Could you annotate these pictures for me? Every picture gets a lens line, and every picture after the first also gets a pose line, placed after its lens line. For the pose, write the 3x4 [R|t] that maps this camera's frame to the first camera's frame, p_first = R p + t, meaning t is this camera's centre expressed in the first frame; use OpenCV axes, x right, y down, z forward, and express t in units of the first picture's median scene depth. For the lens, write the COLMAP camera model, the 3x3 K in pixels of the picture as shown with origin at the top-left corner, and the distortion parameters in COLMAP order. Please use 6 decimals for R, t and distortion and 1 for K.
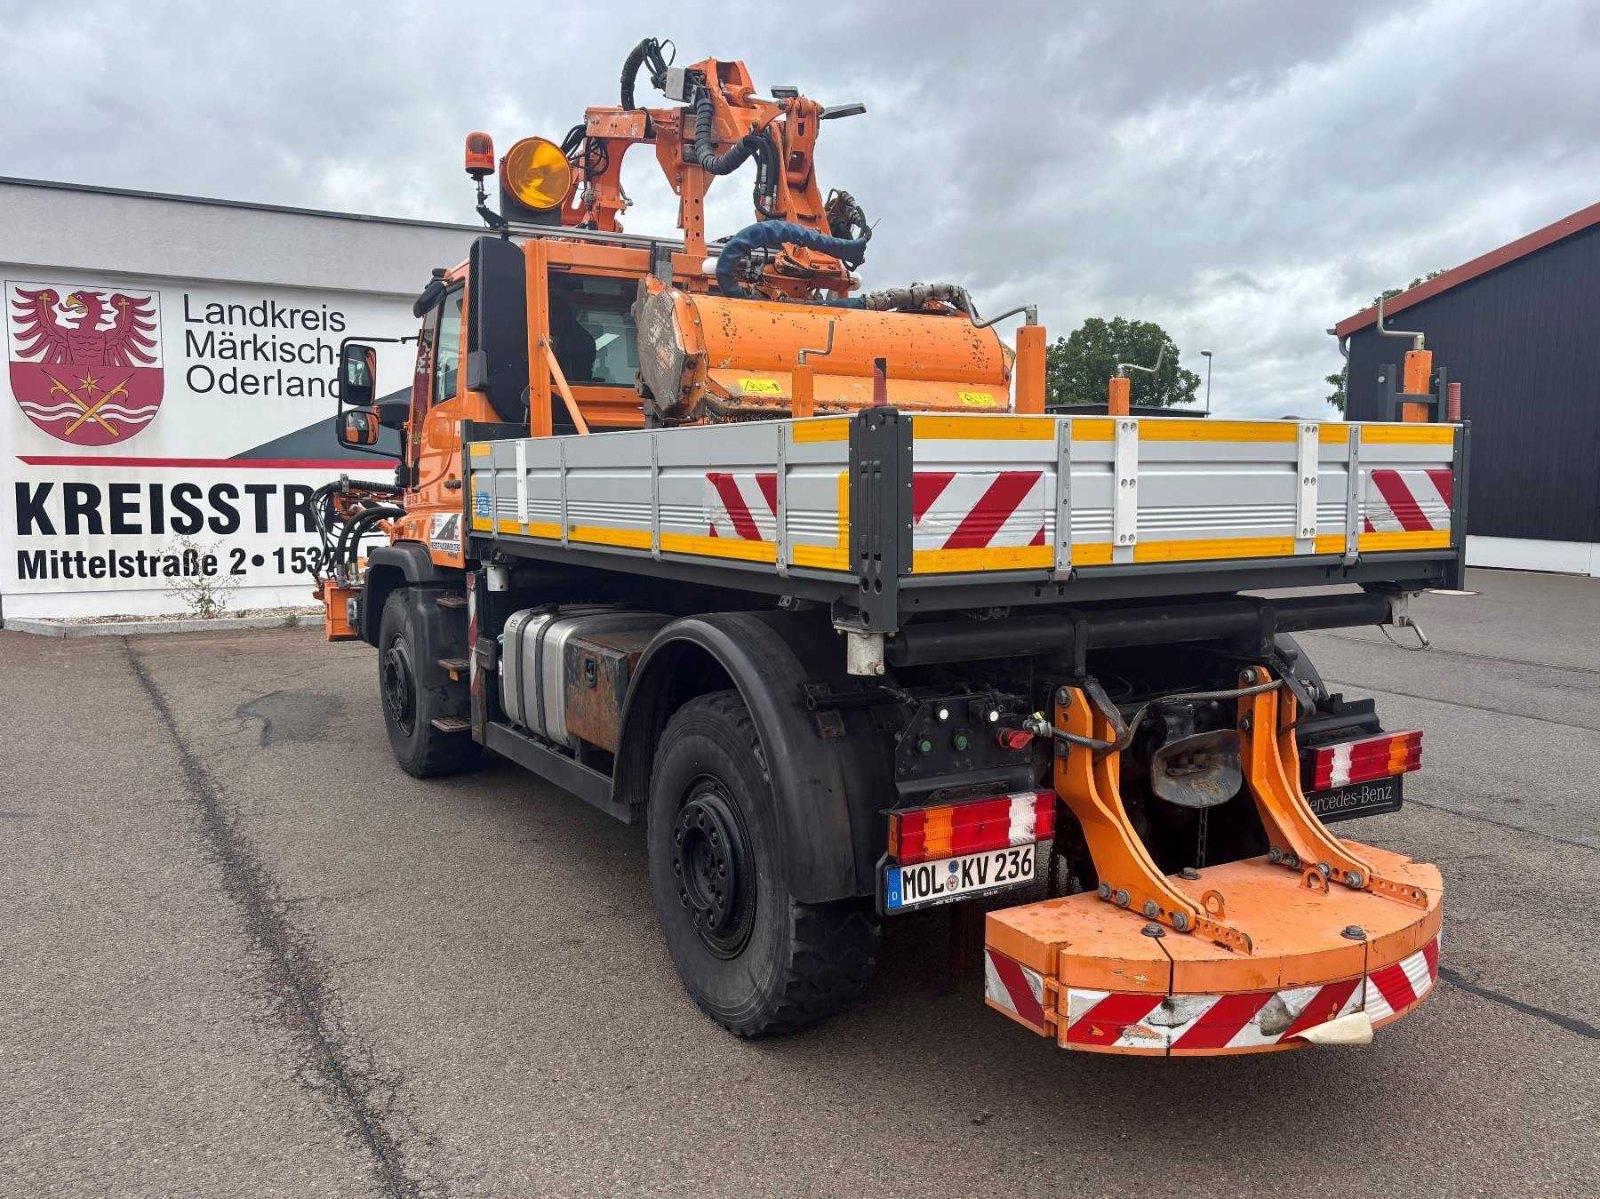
lens RADIAL K [[1343.6, 0, 807.6], [0, 1343.6, 607.3], [0, 0, 1]] dist [0.018245, 0.002436]
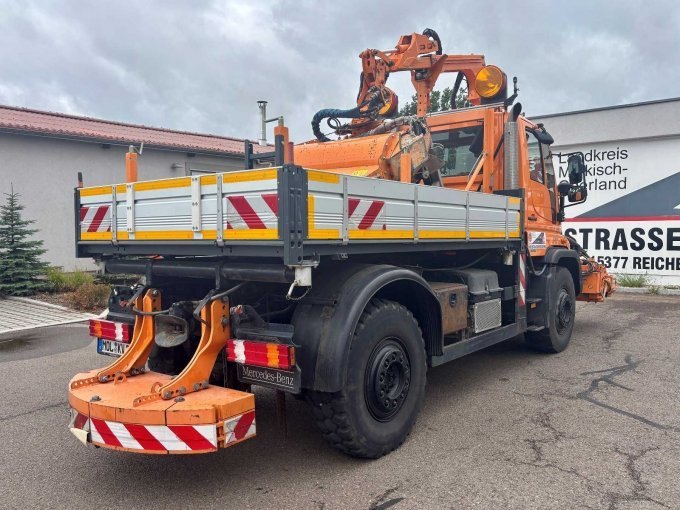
lens RADIAL K [[571.0, 0, 344.6], [0, 571.0, 253.8], [0, 0, 1]] dist [0.018245, 0.002436]
pose [[0.374672, 0.028813, -0.926710, 1.193075], [-0.084534, 0.996415, -0.003198, -0.031025], [0.923296, 0.079537, 0.375765, 0.821391]]
